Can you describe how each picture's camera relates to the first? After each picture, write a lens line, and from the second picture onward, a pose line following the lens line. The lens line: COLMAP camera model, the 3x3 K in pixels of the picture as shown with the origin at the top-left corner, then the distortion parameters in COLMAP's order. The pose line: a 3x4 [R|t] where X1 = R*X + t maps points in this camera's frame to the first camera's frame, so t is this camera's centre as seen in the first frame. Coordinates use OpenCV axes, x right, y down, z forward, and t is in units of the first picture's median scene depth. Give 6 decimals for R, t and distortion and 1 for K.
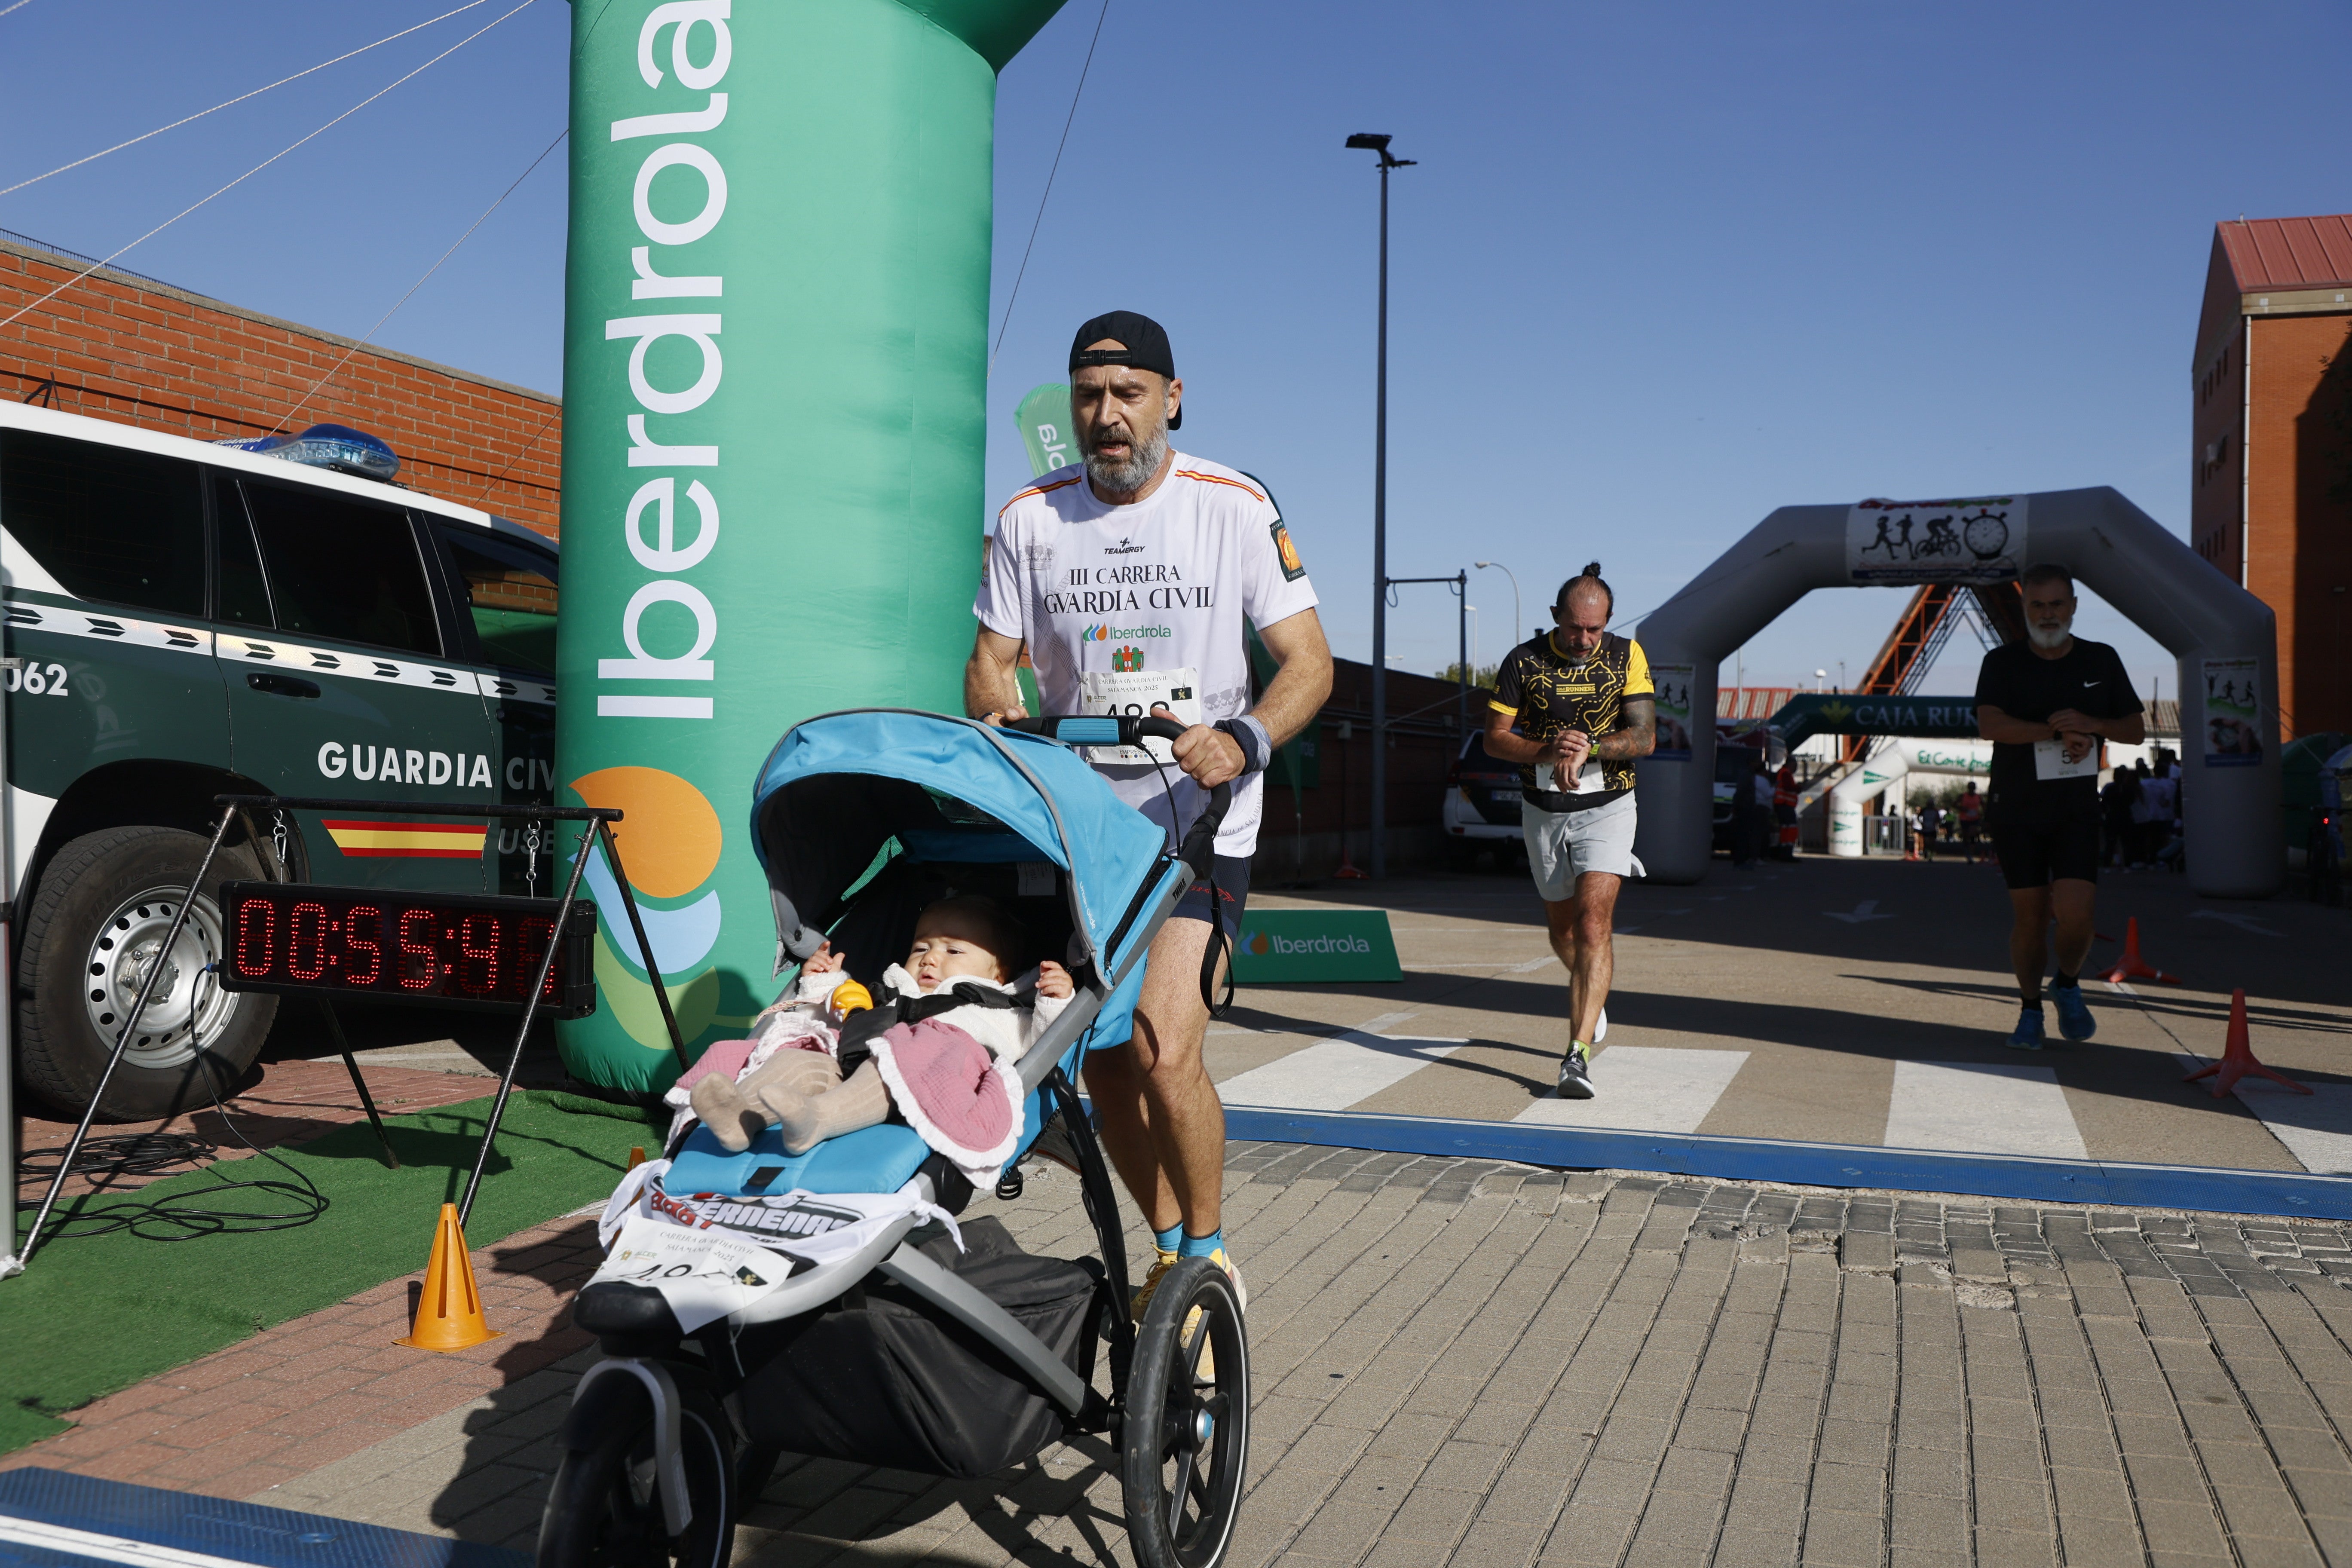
lens RADIAL K [[2063.1, 0, 1178.4], [0, 2063.1, 732.1], [0, 0, 1]] dist [0.010163, -0.015746]
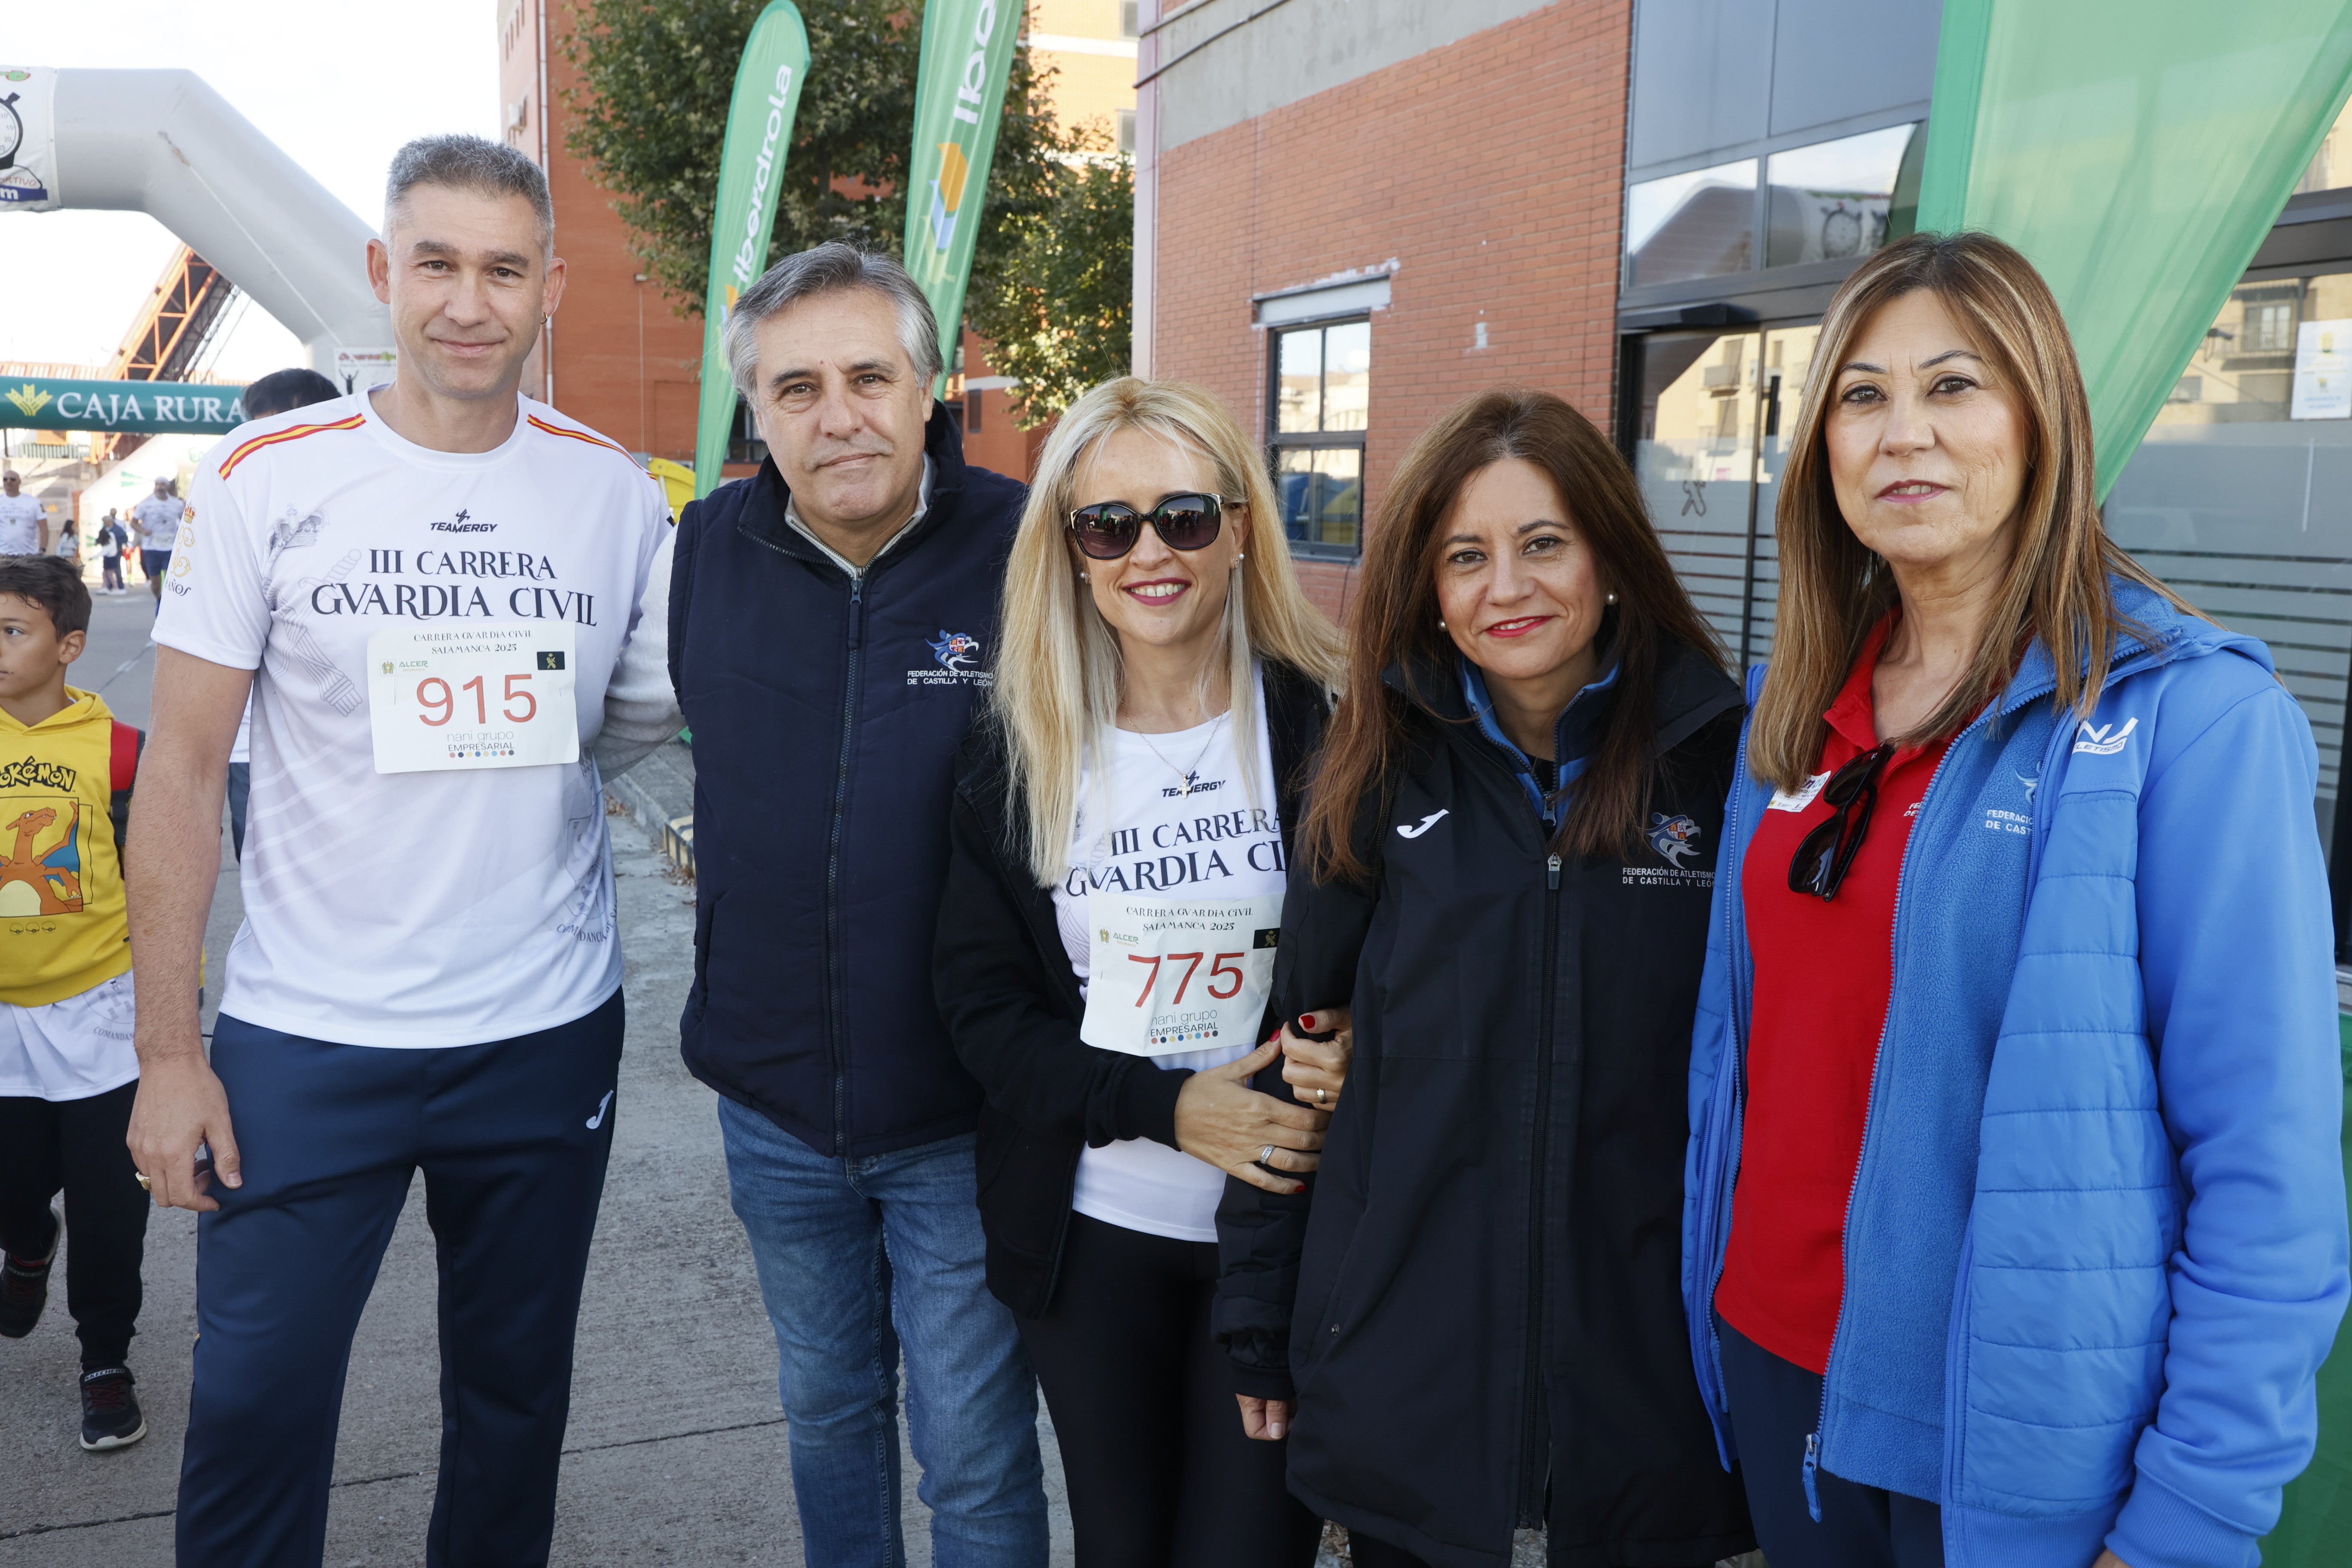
lens RADIAL K [[2056.0, 0, 1176.0], [0, 2056.0, 784.0], [0, 0, 1]] dist [-0.042897, 0.065823]
pose [[0.738988, -0.100456, 0.666187, 0.600391], [-0.019671, 0.985182, 0.170378, -0.035630], [-0.673431, -0.139011, 0.726062, 0.766473]]
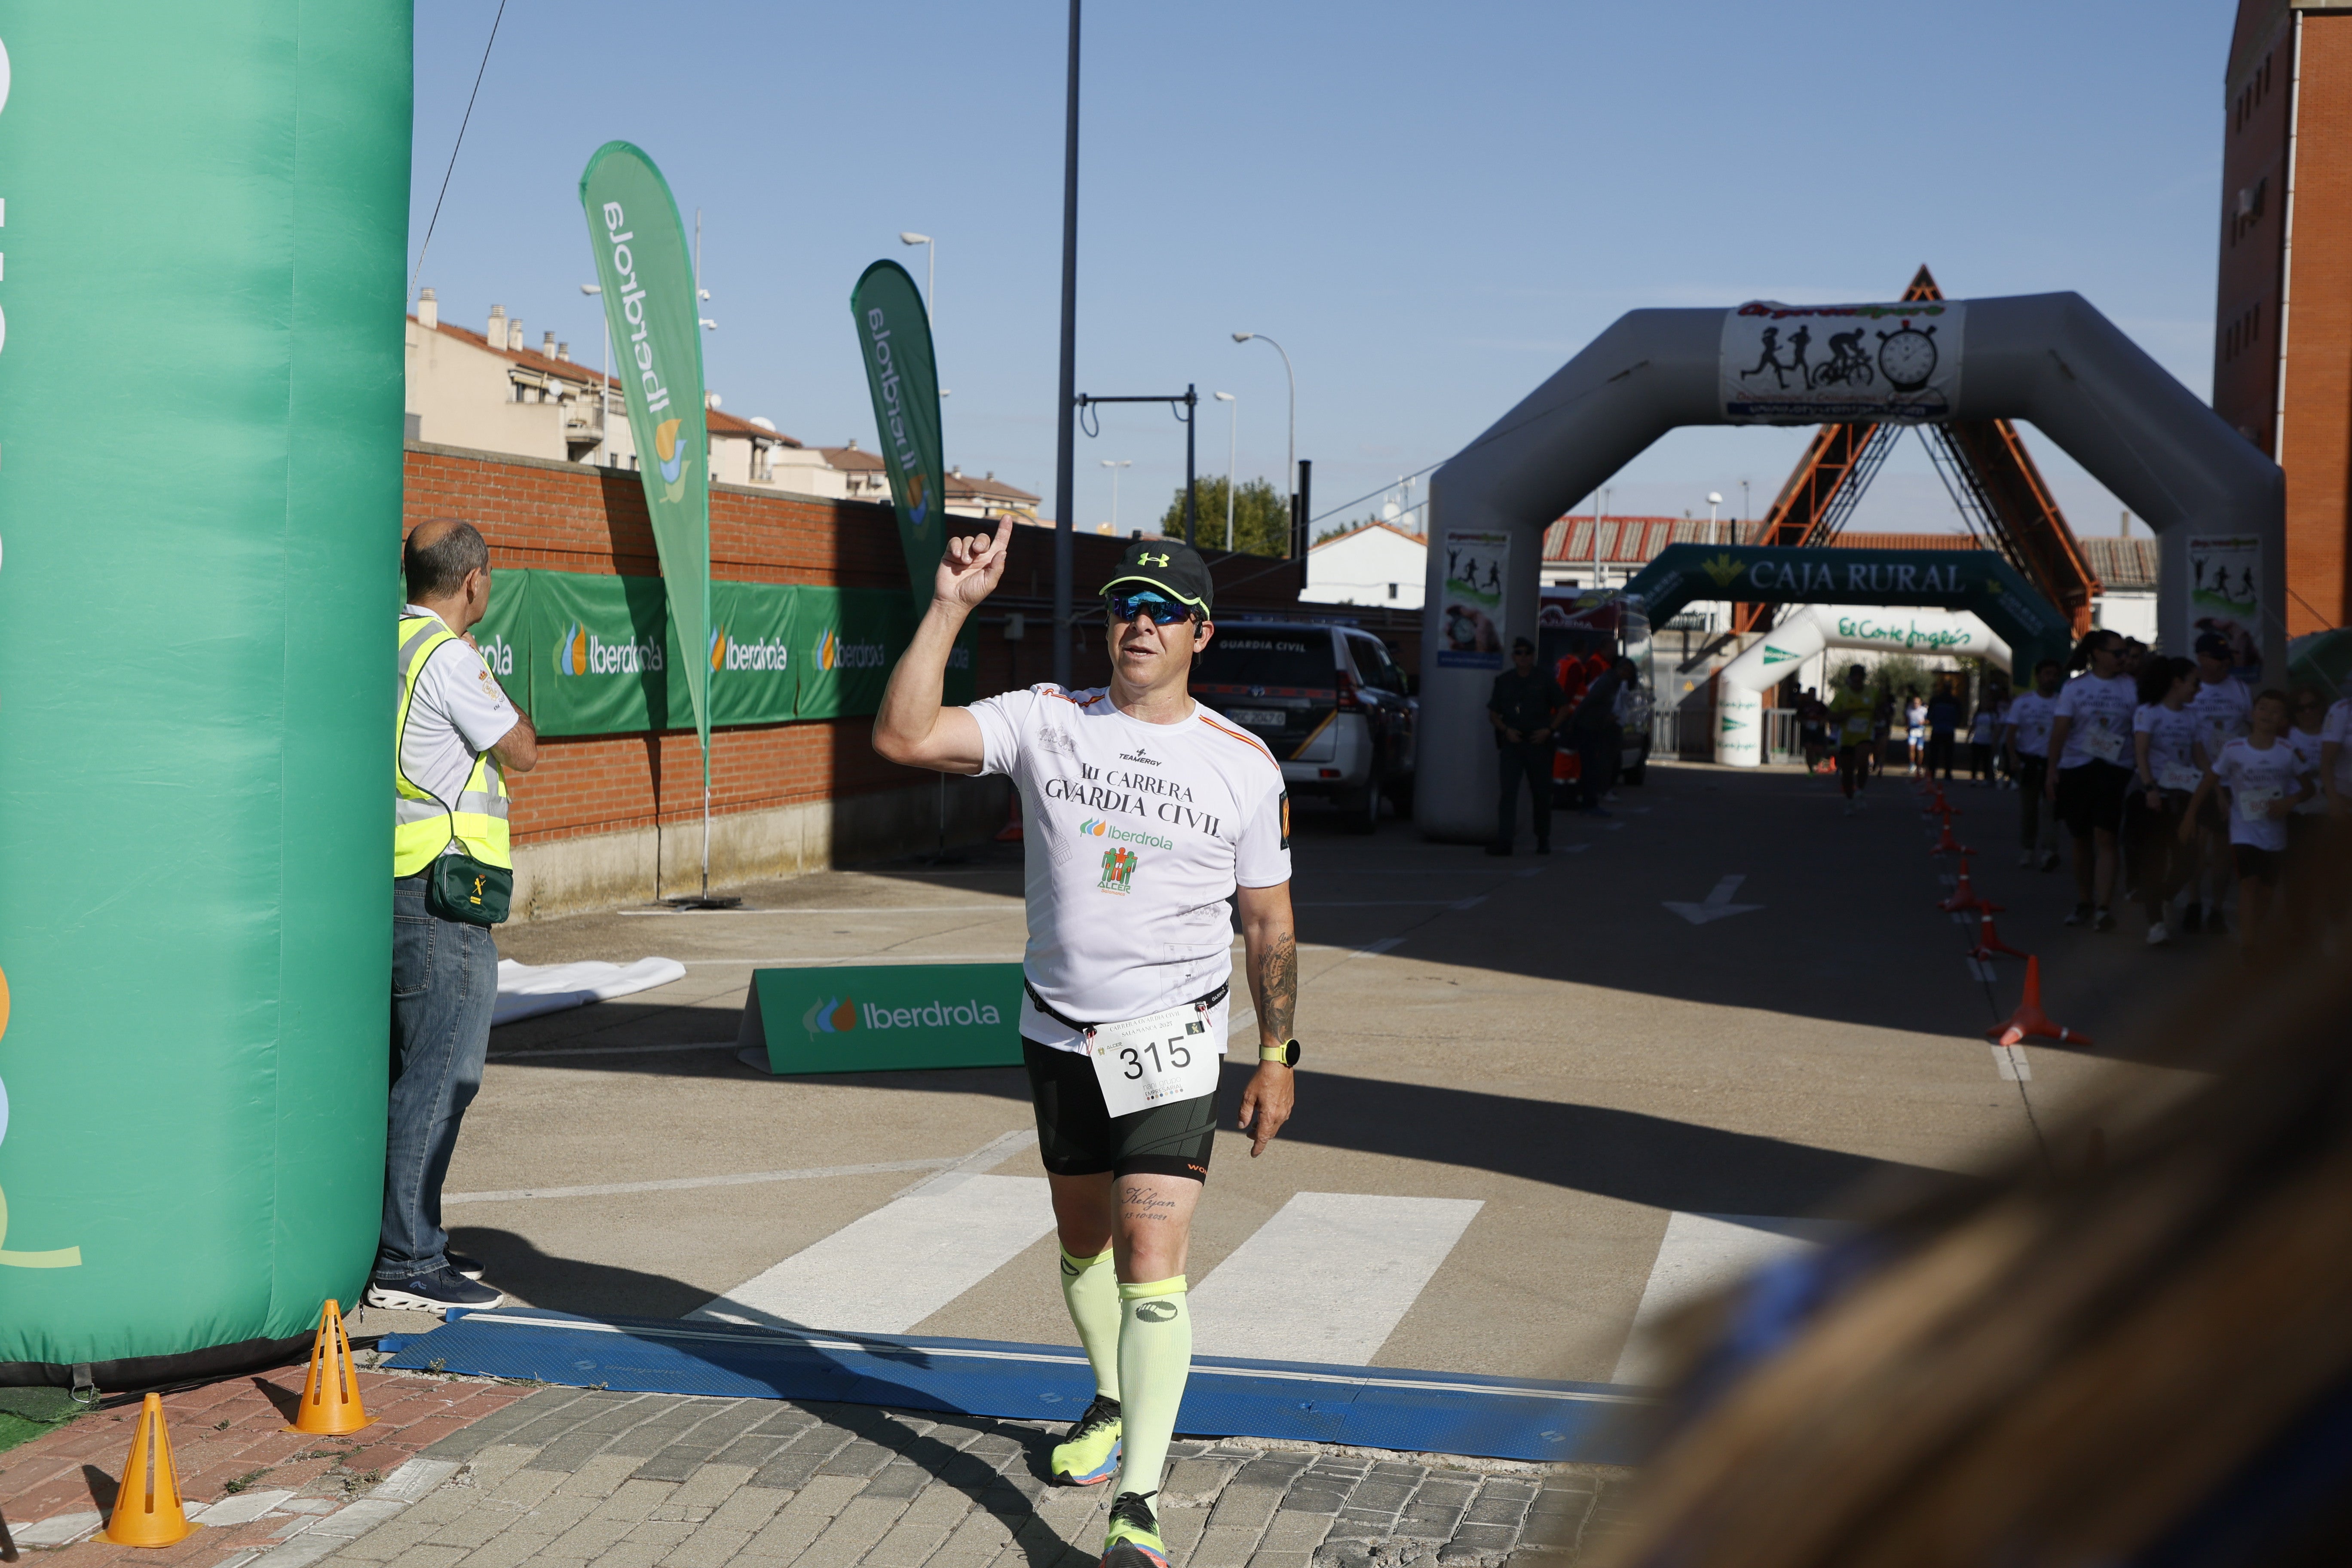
lens RADIAL K [[3009.9, 0, 1176.0], [0, 3009.9, 784.0], [0, 0, 1]] dist [0.016314, -0.012966]
pose [[0.992623, -0.002797, 0.121213, 0.032007], [-0.006267, 0.997214, 0.074333, -0.063597], [-0.121084, -0.074545, 0.989839, -0.037321]]
